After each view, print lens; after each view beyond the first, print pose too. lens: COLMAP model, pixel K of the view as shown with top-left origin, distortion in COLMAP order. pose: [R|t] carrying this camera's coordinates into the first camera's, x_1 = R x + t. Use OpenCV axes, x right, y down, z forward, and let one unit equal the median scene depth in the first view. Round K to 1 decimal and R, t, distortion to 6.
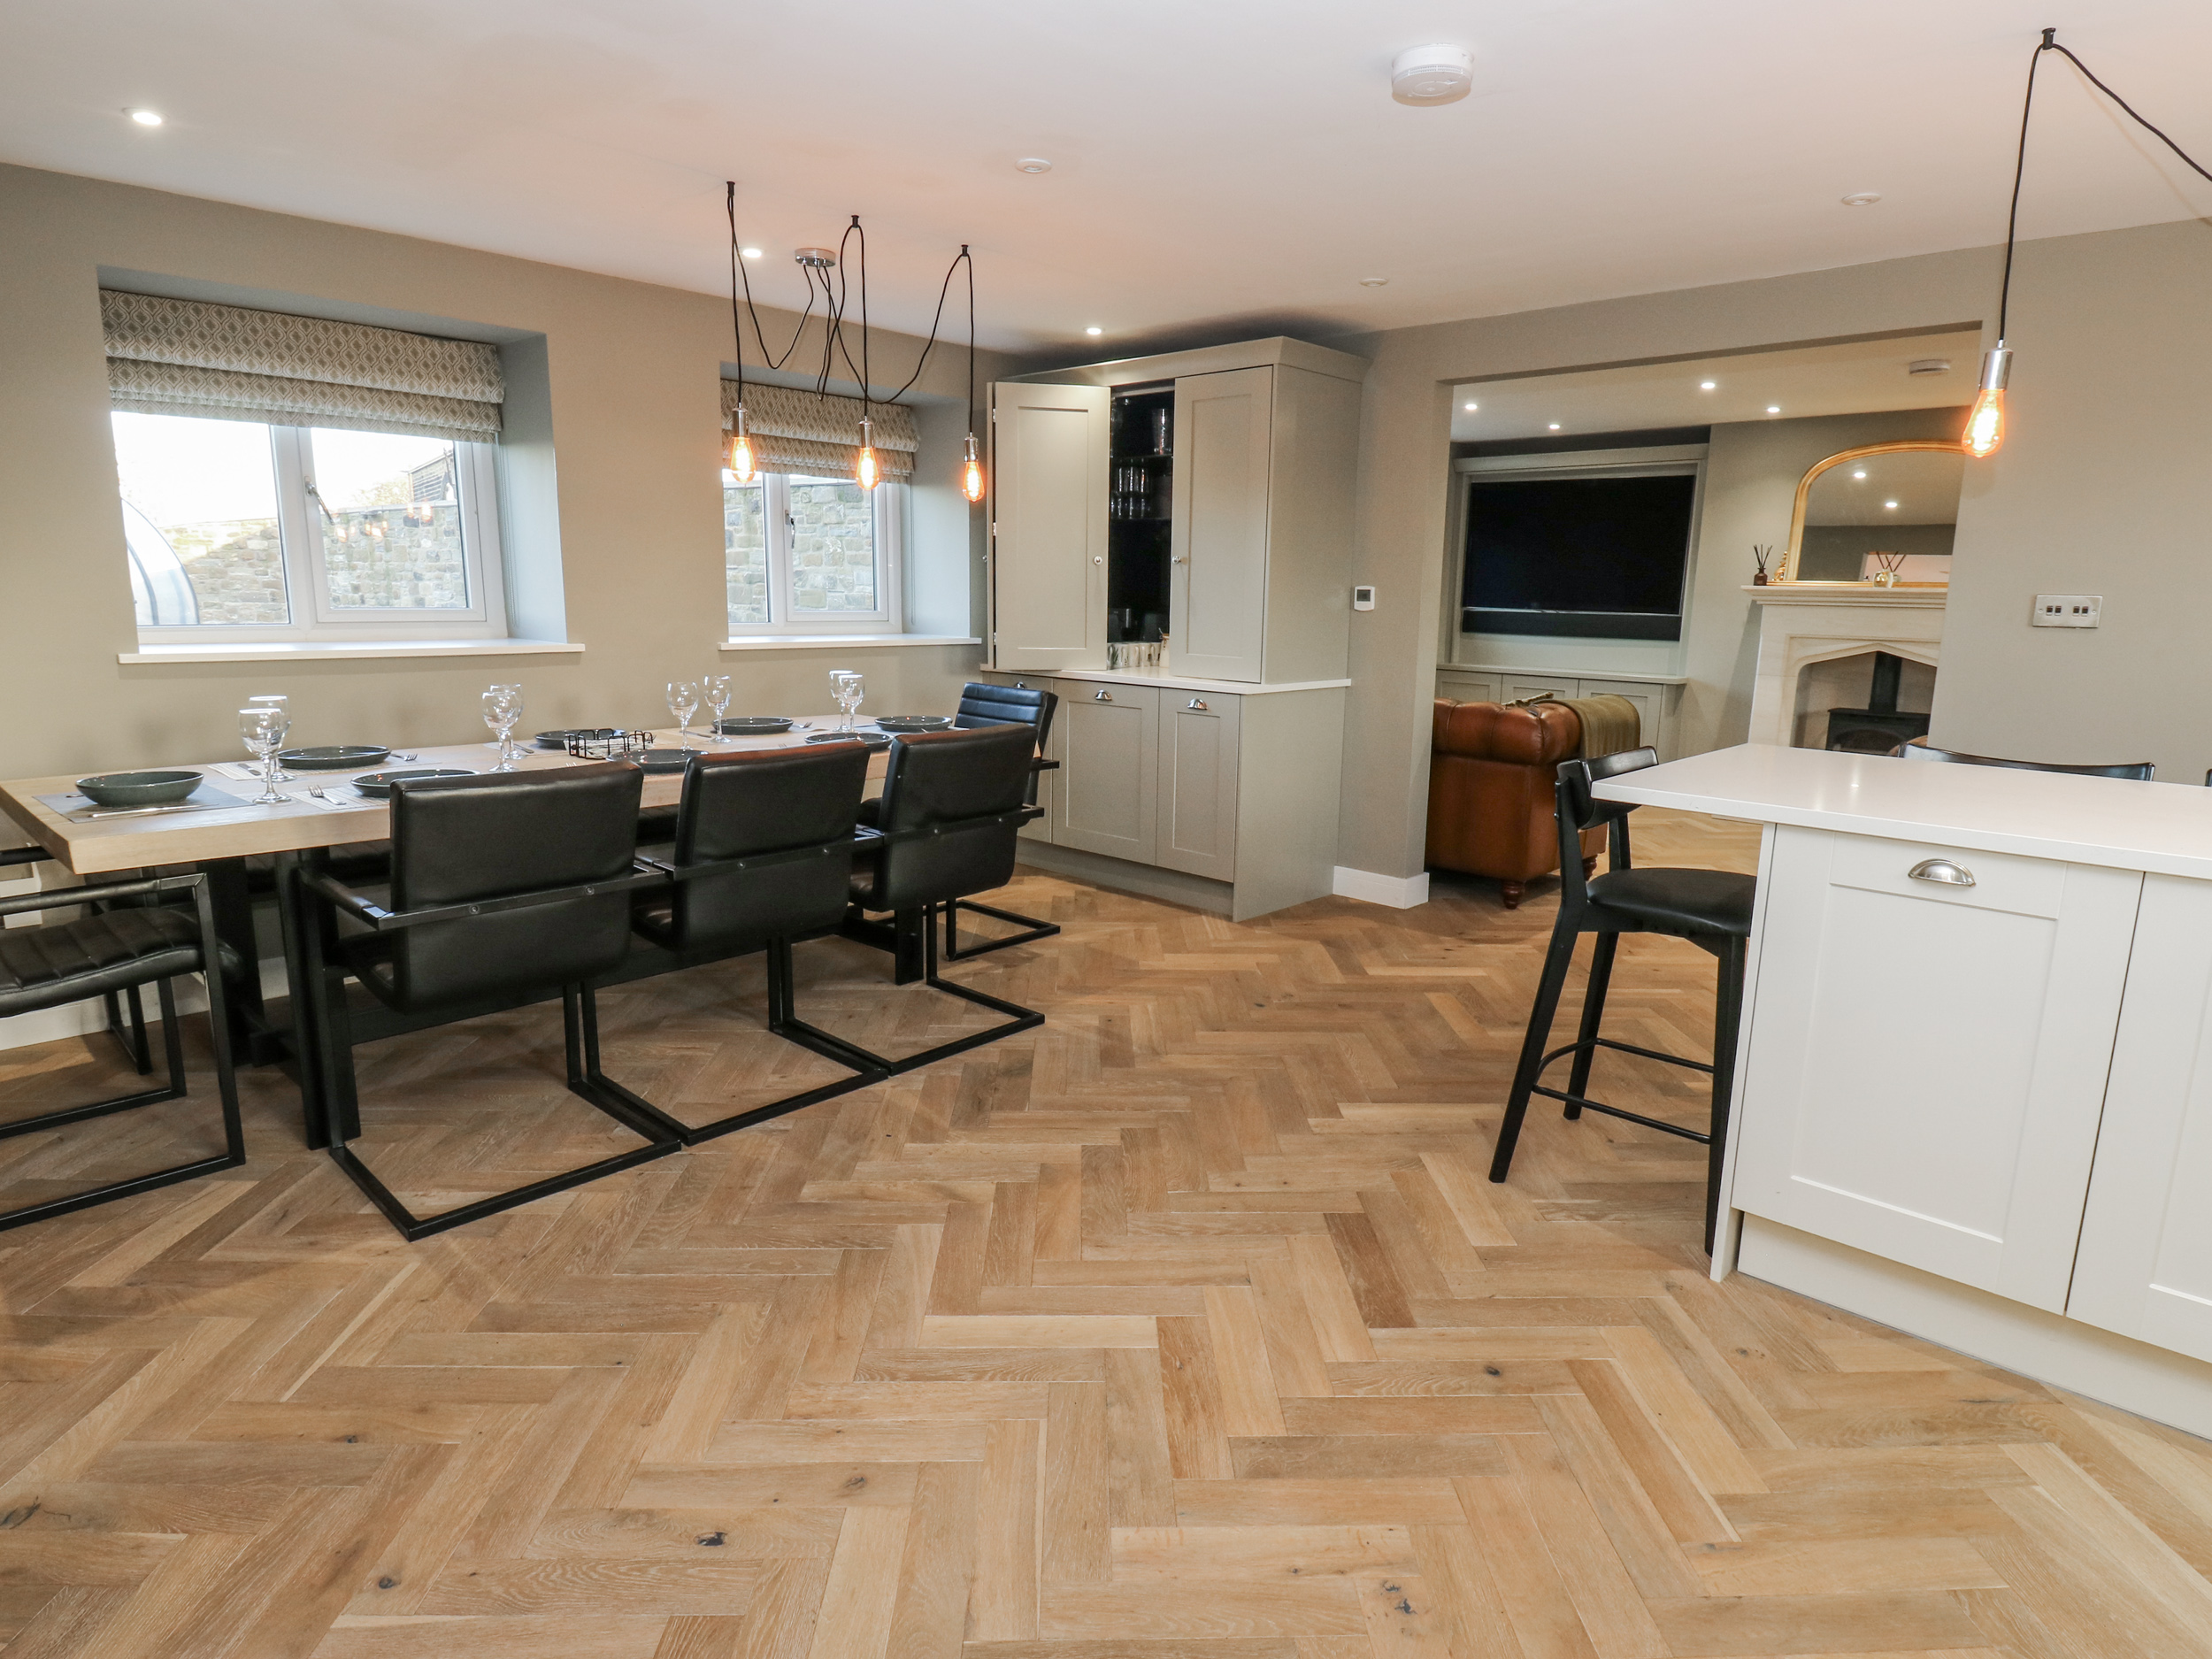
lens RADIAL K [[1199.0, 0, 1095.4], [0, 1199.0, 824.2], [0, 0, 1]] dist [-0.010382, 0.002157]
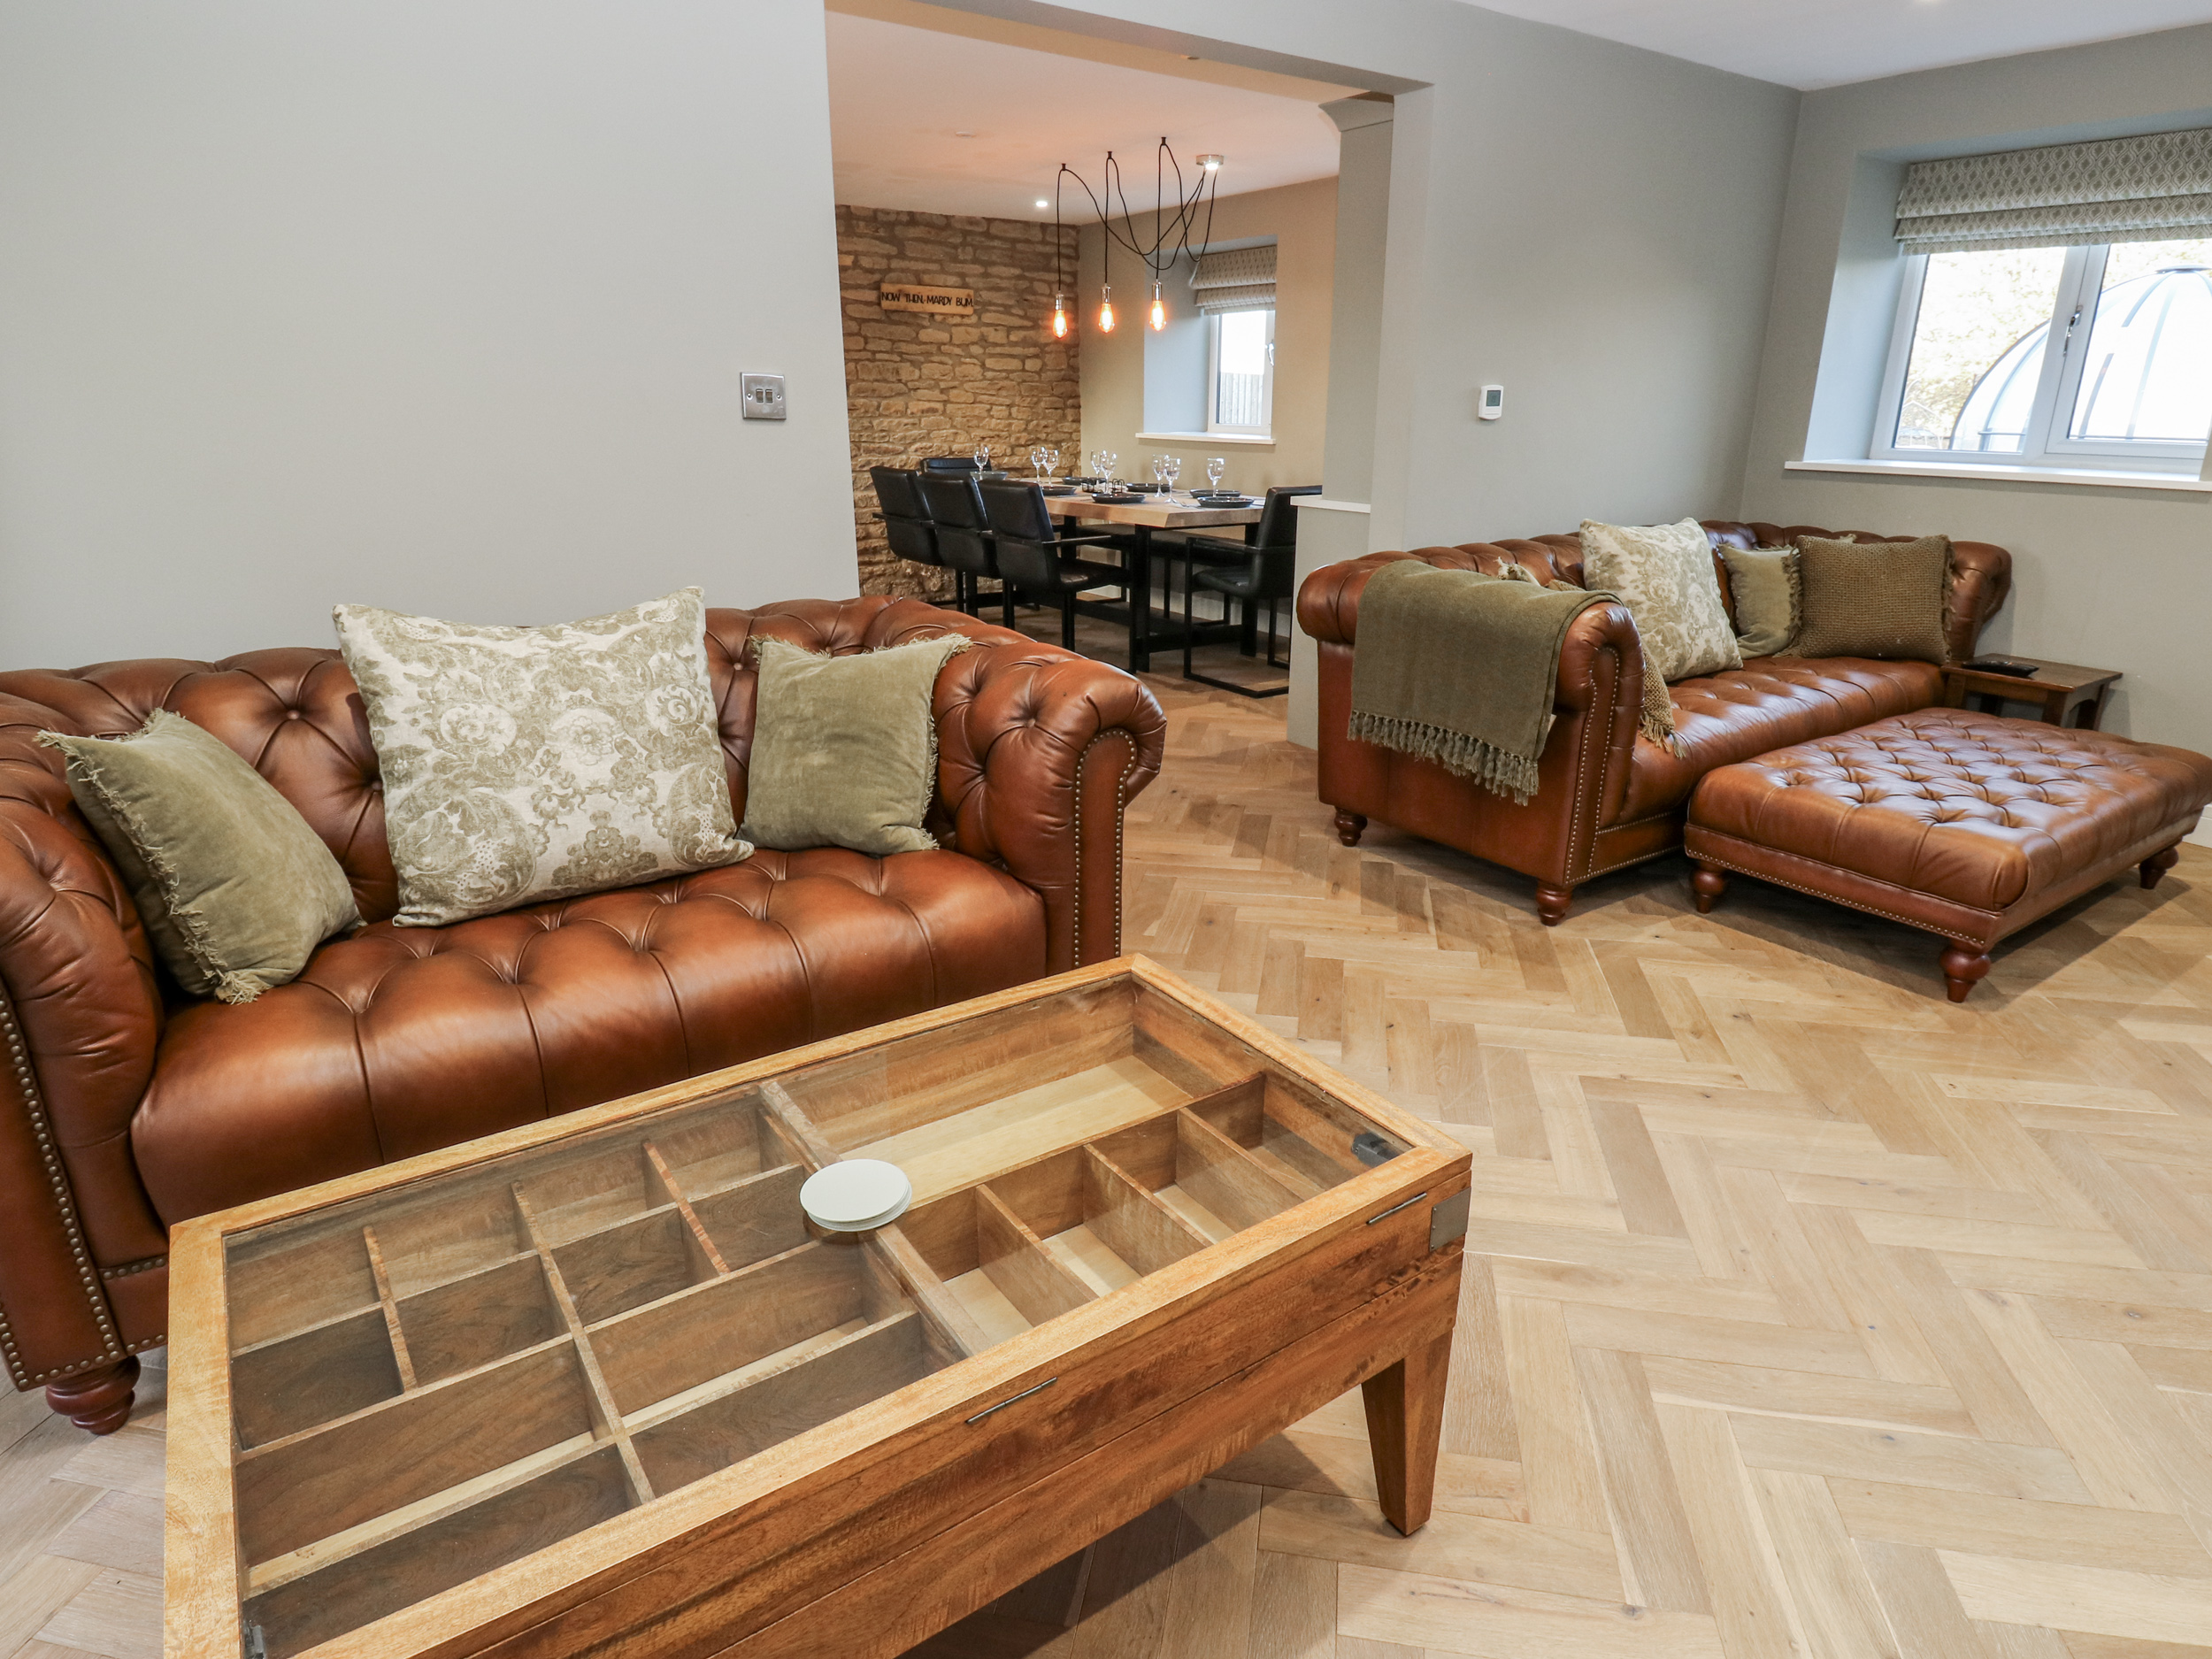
lens RADIAL K [[1199.0, 0, 1096.4], [0, 1199.0, 814.3], [0, 0, 1]] dist [-0.010382, 0.002157]
pose [[-0.189458, 0.312585, -0.930804, 0.412757], [-0.204682, 0.914575, 0.348796, -0.064072], [0.960318, 0.256601, -0.109293, 0.348056]]
